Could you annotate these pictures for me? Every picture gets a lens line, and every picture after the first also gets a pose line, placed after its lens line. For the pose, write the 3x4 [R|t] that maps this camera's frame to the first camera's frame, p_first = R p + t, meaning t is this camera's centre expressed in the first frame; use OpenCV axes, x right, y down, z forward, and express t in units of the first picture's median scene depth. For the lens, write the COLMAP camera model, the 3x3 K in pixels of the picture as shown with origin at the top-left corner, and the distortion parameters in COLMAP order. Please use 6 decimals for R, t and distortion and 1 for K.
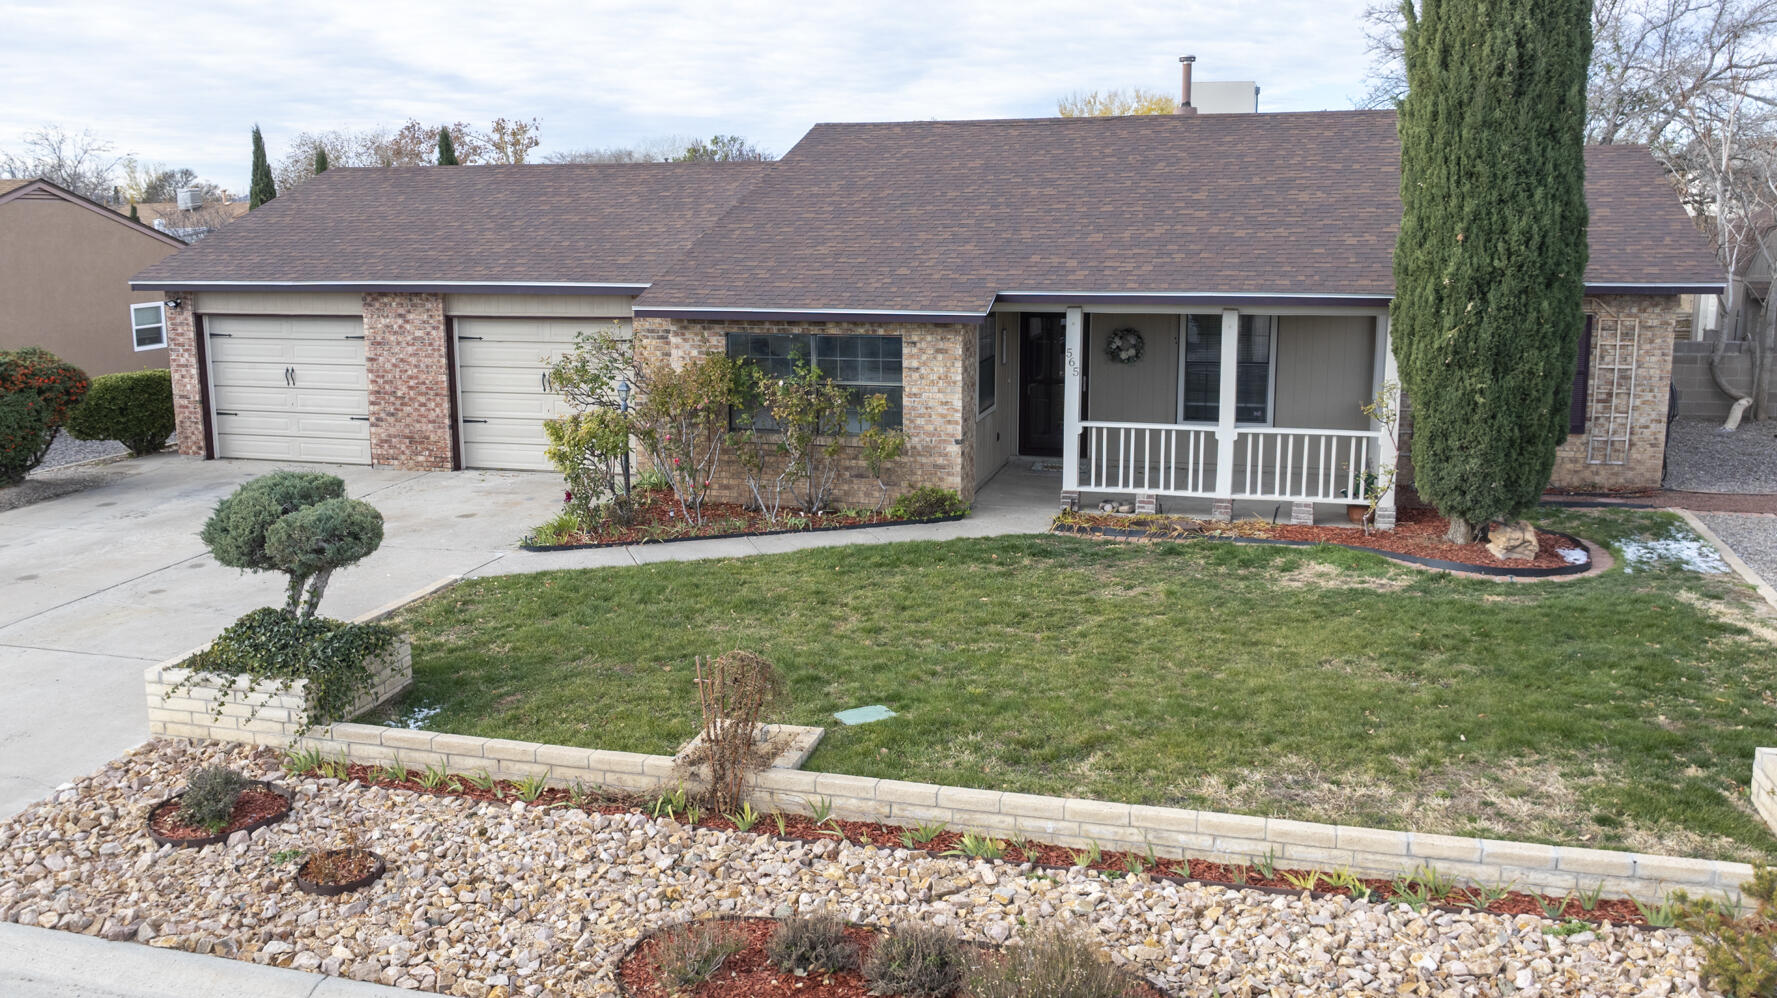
lens RADIAL K [[1524.0, 0, 815.3], [0, 1524.0, 495.9], [0, 0, 1]] dist [-0.021753, -0.012872]
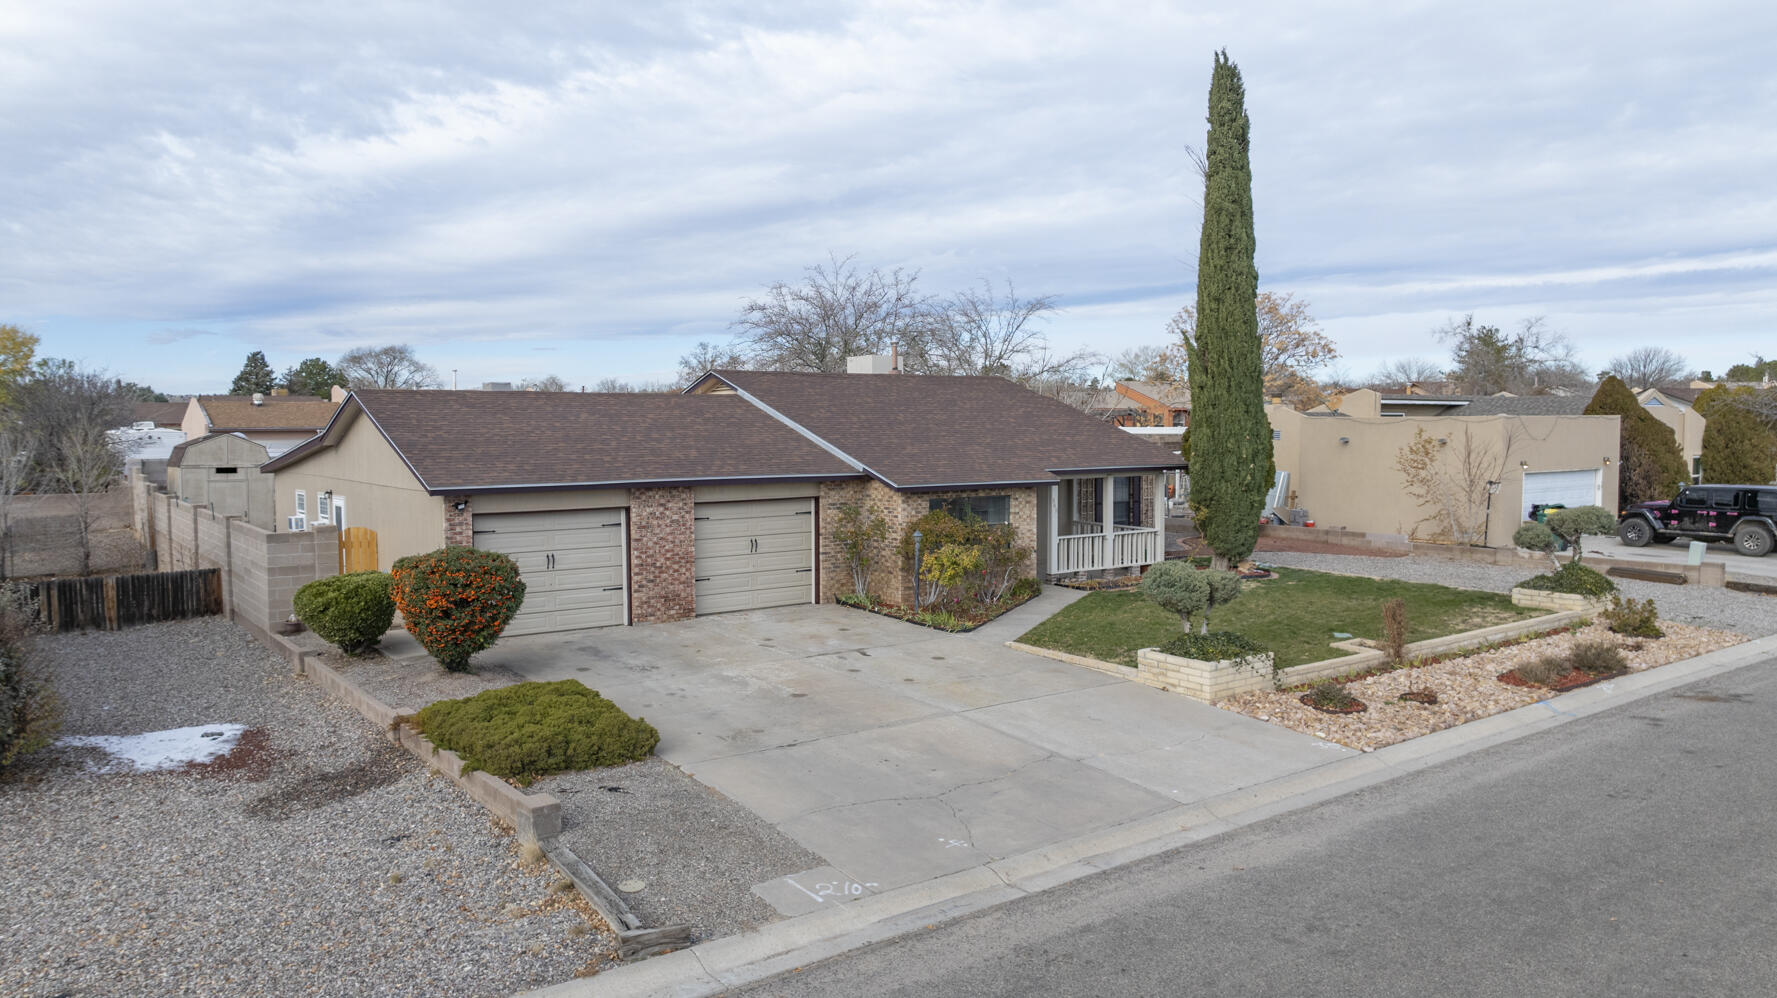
lens RADIAL K [[1248.9, 0, 888.5], [0, 1248.9, 499.0], [0, 0, 1]] dist [-0.014630, -0.002576]
pose [[0.592033, -0.043550, 0.804736, -1.501860], [0.151168, 0.986816, -0.057808, -0.045215], [-0.791609, 0.155875, 0.590811, 0.295803]]
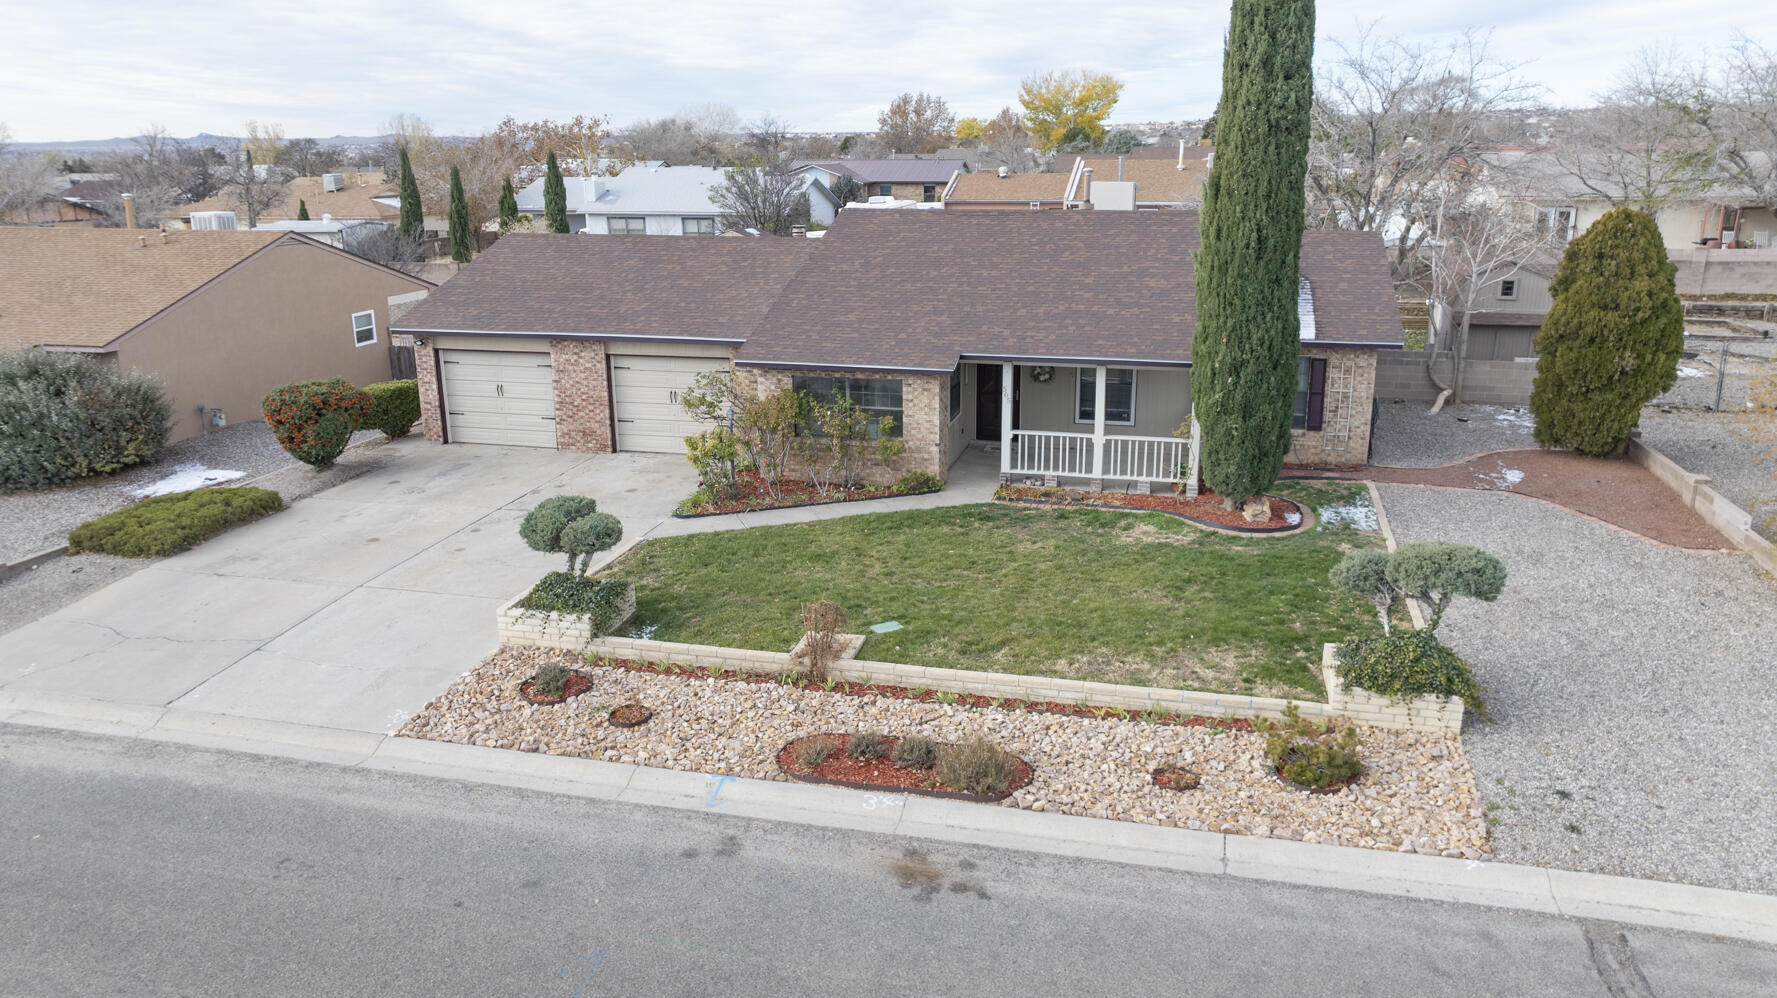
lens RADIAL K [[1248.9, 0, 888.5], [0, 1248.9, 499.0], [0, 0, 1]] dist [-0.014630, -0.002576]
pose [[0.998679, -0.011497, 0.050078, -0.031881], [0.007018, 0.996033, 0.088705, -0.118931], [-0.050899, -0.088237, 0.994798, -0.413681]]
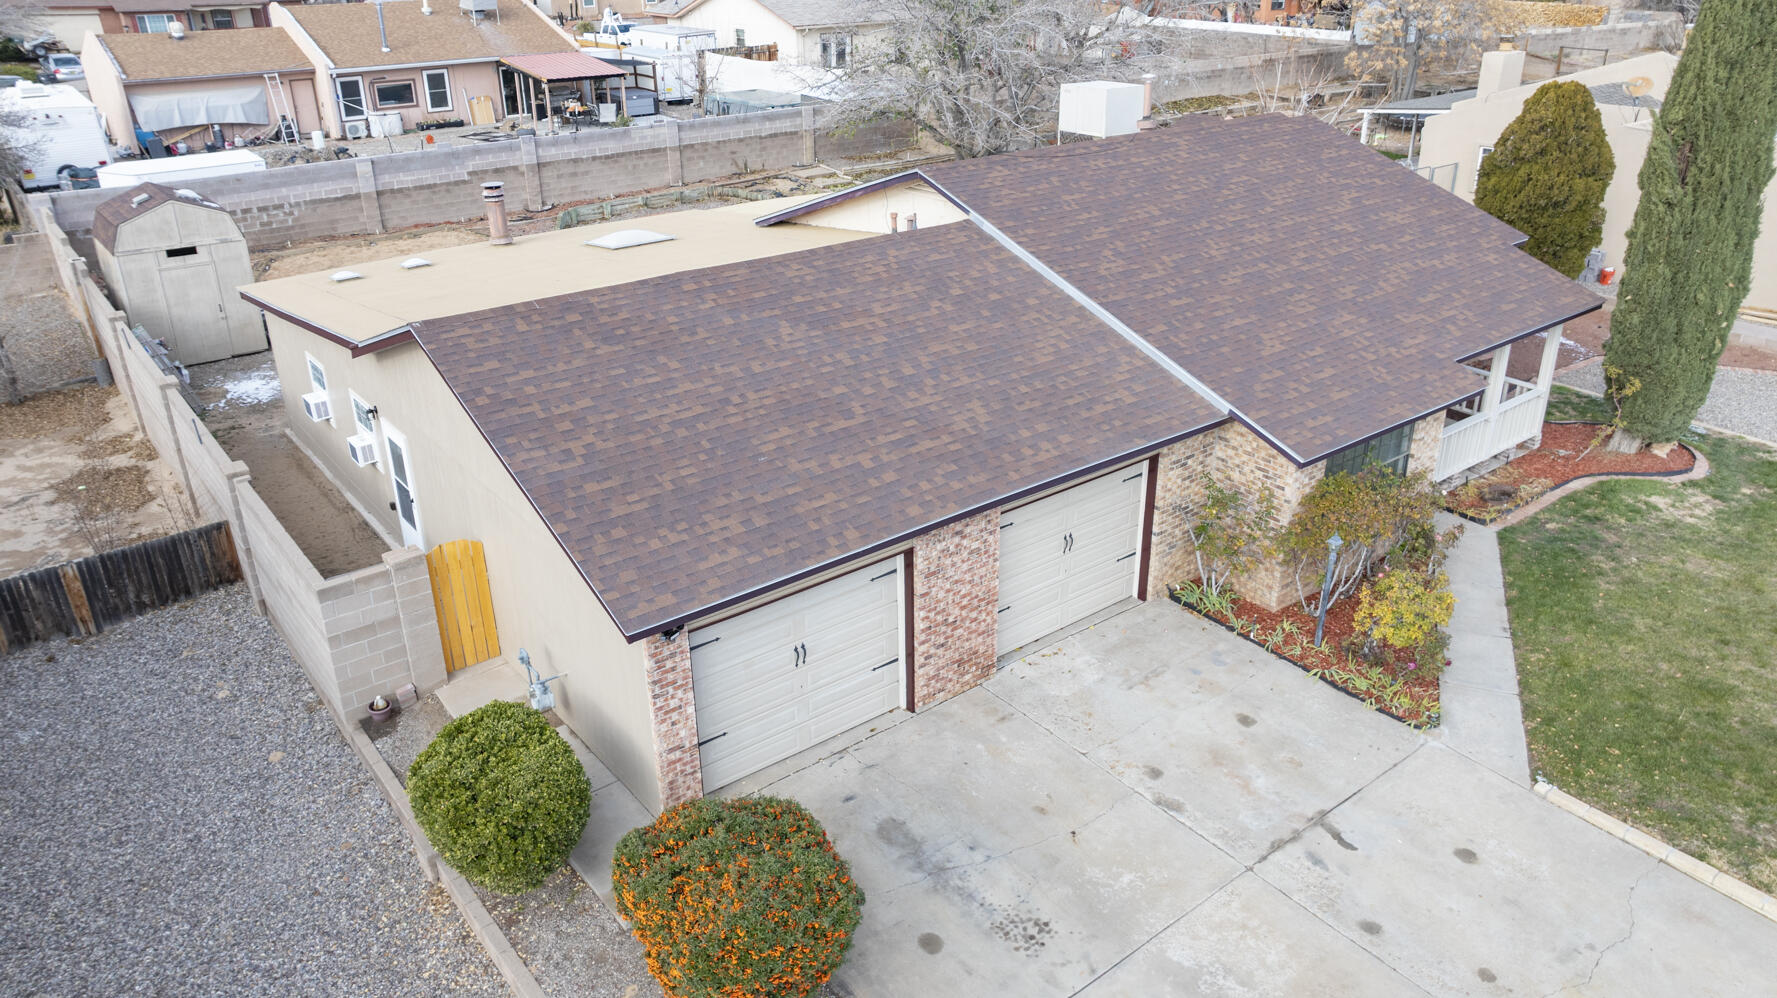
lens RADIAL K [[1242.4, 0, 888.5], [0, 1242.4, 499.0], [0, 0, 1]] dist [-0.005346, -0.001106]
pose [[0.569997, -0.343595, 0.746355, -1.145400], [0.160576, 0.937432, 0.308927, -0.506966], [-0.805803, -0.056241, 0.589507, 0.932552]]
